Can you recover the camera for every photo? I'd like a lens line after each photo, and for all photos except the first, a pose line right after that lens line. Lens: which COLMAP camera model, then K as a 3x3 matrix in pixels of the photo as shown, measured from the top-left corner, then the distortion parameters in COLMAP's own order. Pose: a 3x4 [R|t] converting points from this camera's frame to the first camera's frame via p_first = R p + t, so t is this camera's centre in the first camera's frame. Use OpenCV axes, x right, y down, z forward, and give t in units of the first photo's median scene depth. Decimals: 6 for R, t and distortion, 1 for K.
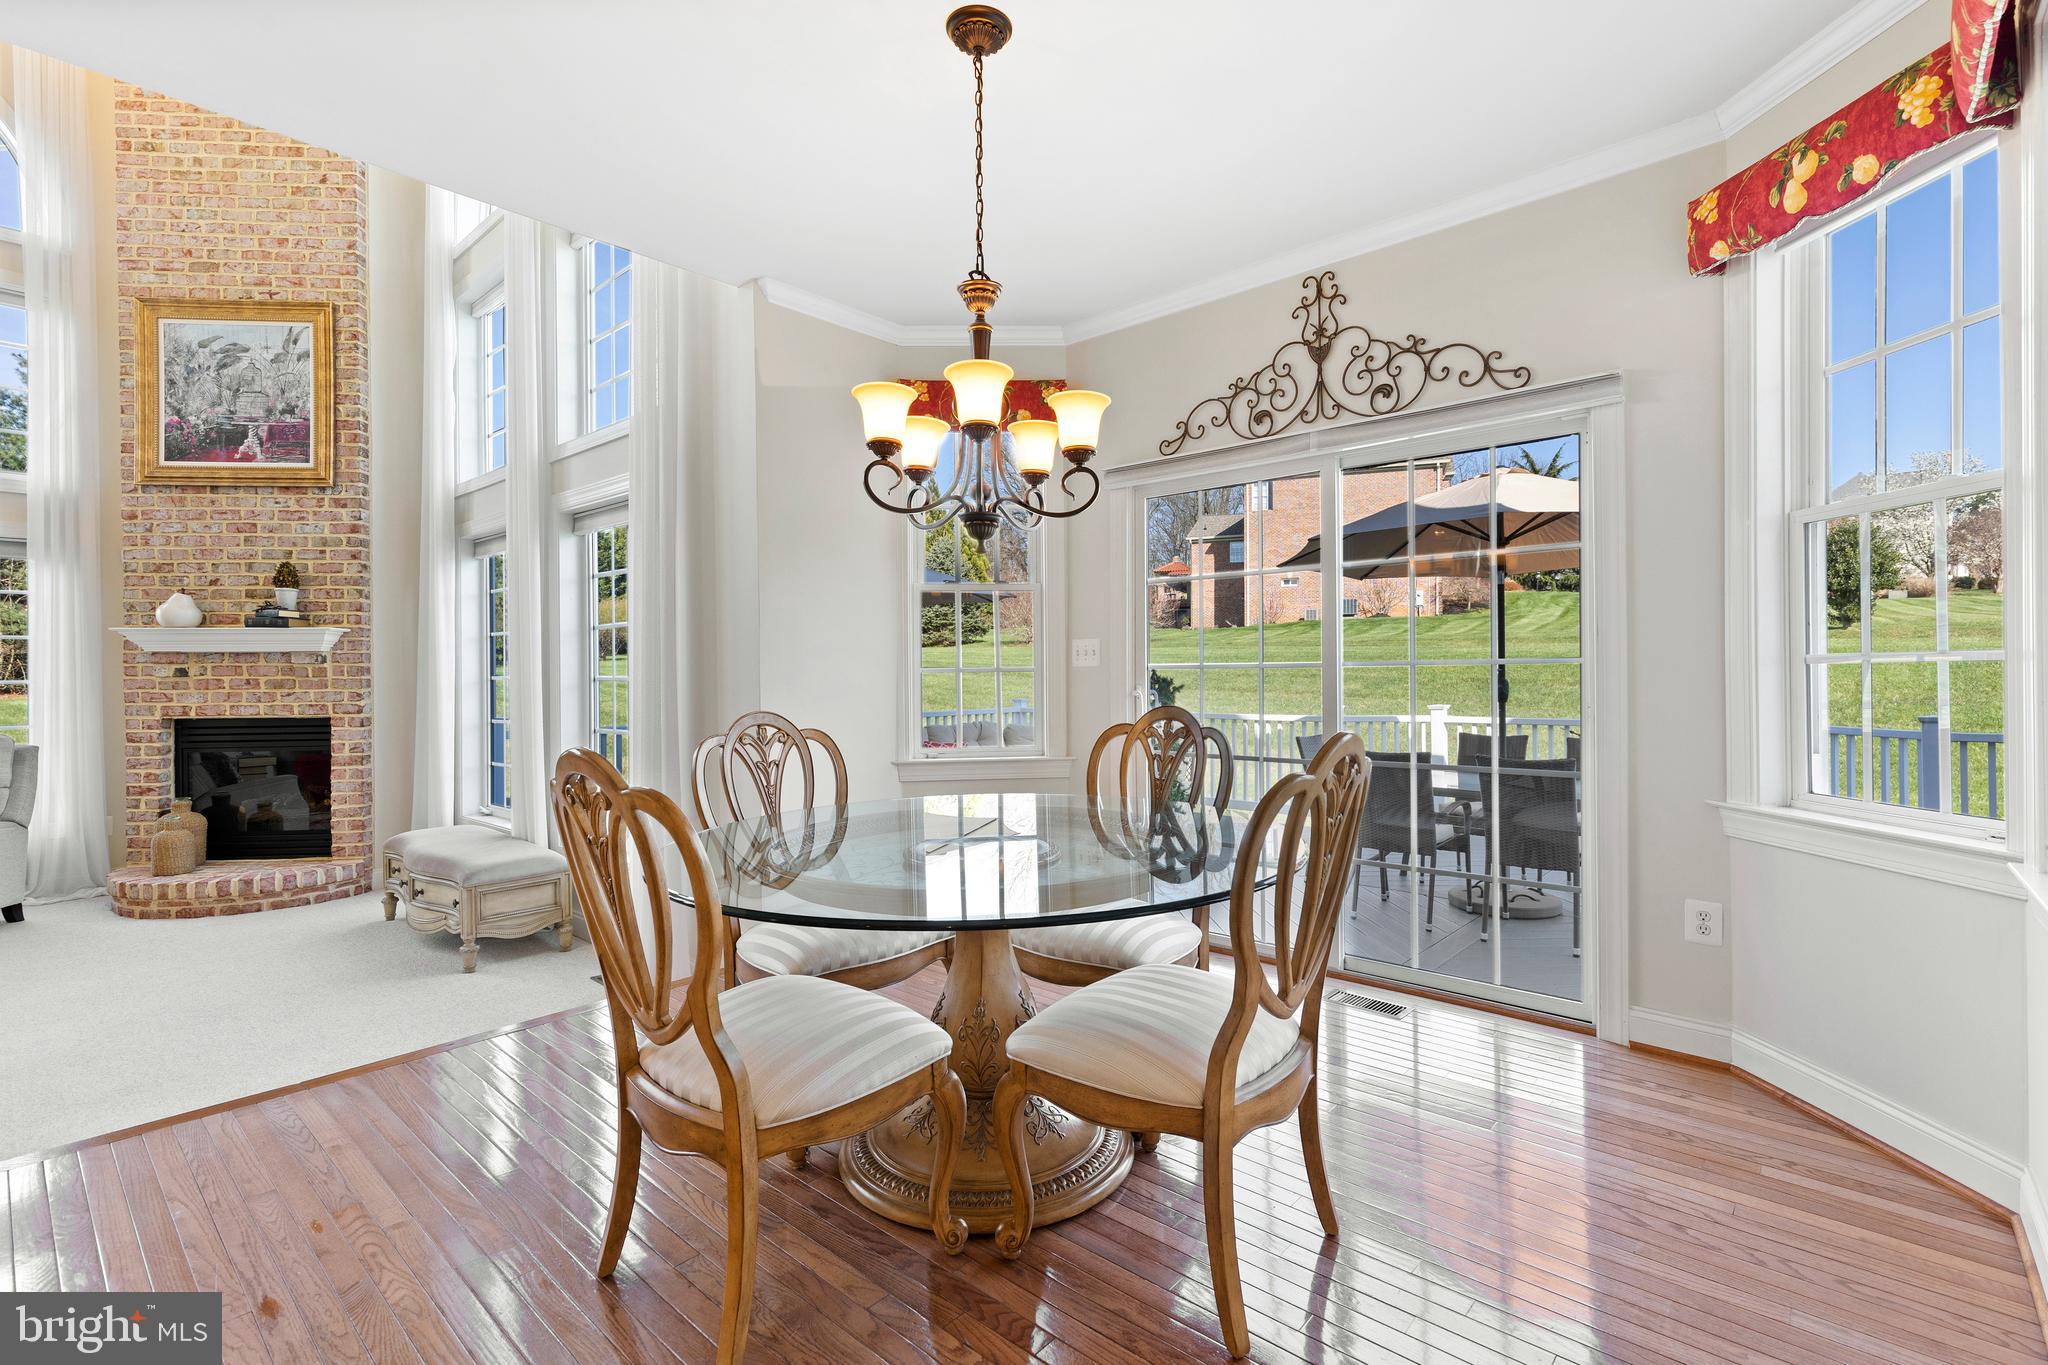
lens RADIAL K [[927.1, 0, 1034.8], [0, 927.1, 677.1], [0, 0, 1]] dist [0.011704, -0.003058]
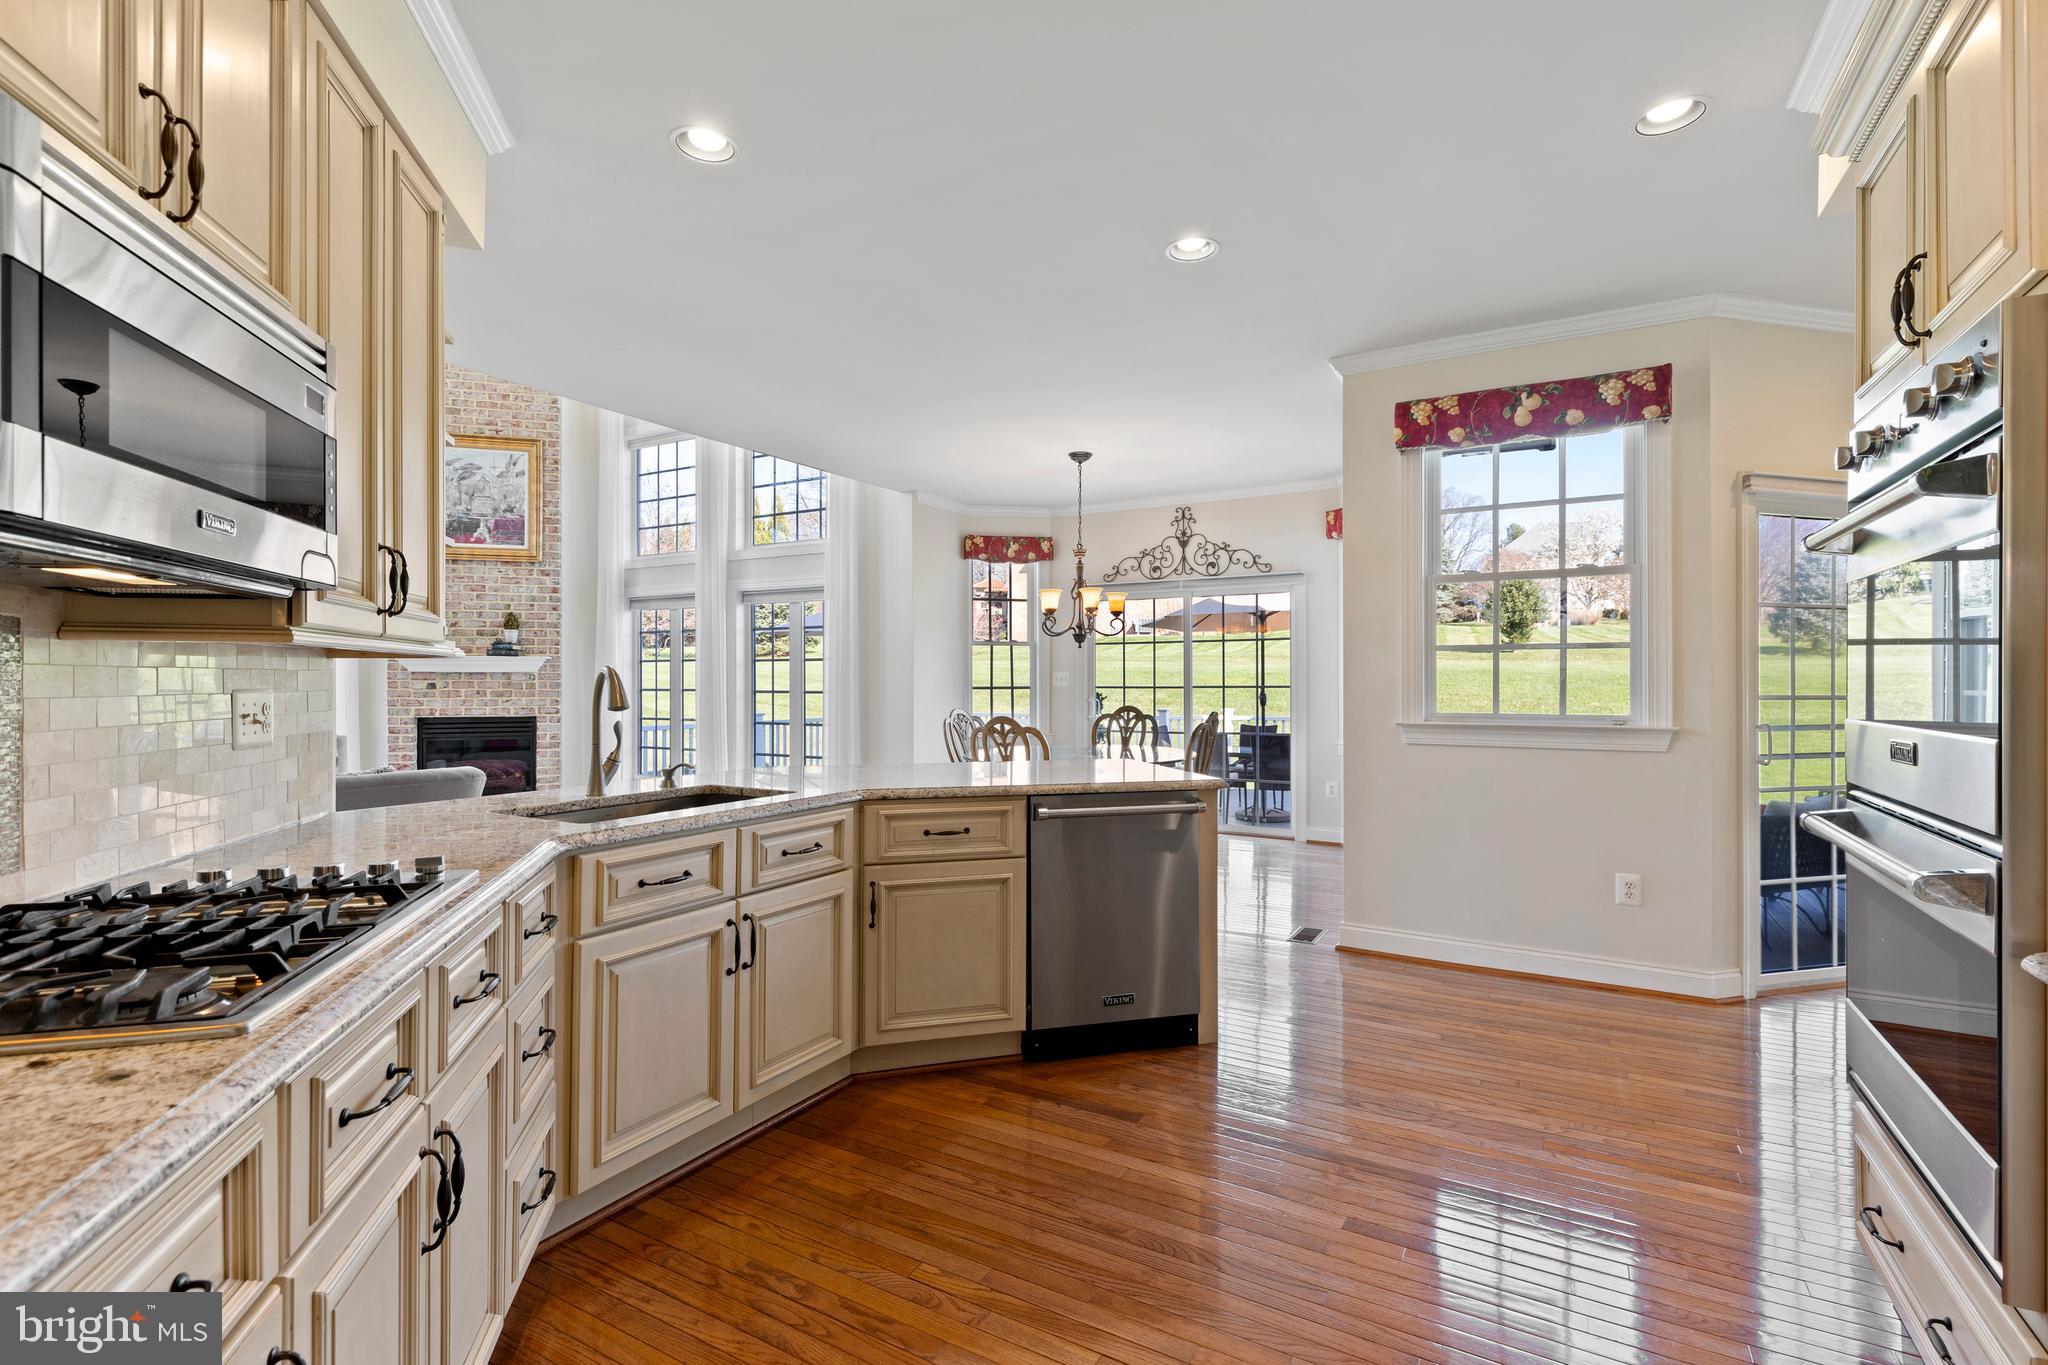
lens RADIAL K [[927.1, 0, 1031.2], [0, 927.1, 685.0], [0, 0, 1]] dist [0.011704, -0.003058]
pose [[0.977828, 0.004532, 0.209362, -0.298938], [-0.004414, 0.999990, -0.001028, -0.009194], [-0.209364, 0.000081, 0.977838, -0.632152]]
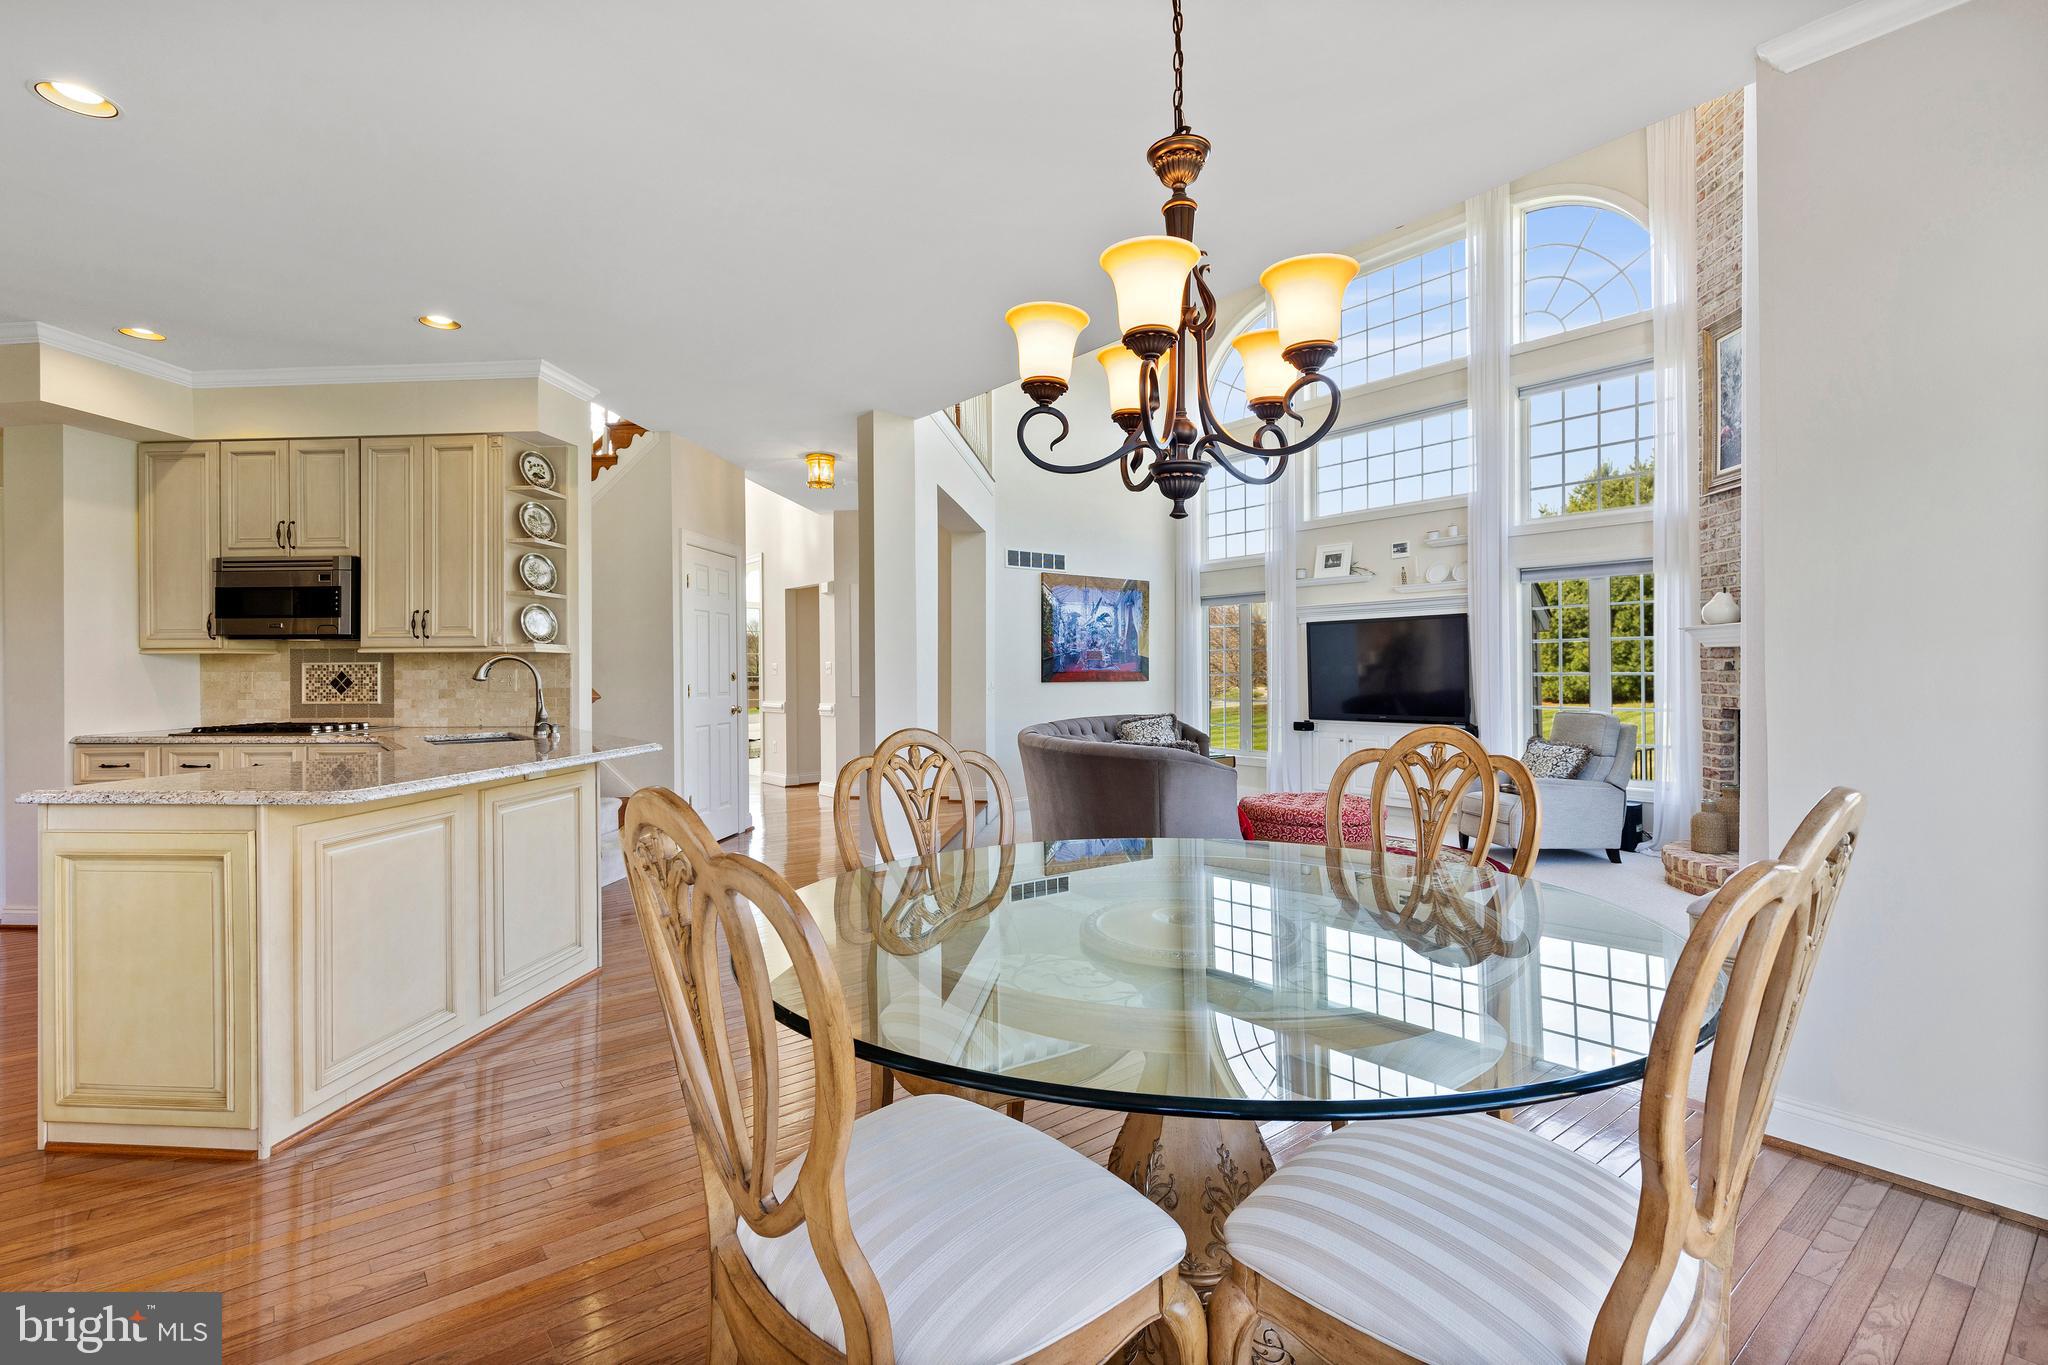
lens RADIAL K [[927.1, 0, 1034.6], [0, 927.1, 671.7], [0, 0, 1]] dist [0.011704, -0.003058]
pose [[-0.165009, 0.008157, -0.986258, 0.264642], [0.002888, 0.999966, 0.007787, -0.009154], [0.986288, -0.001563, -0.165026, 0.396172]]
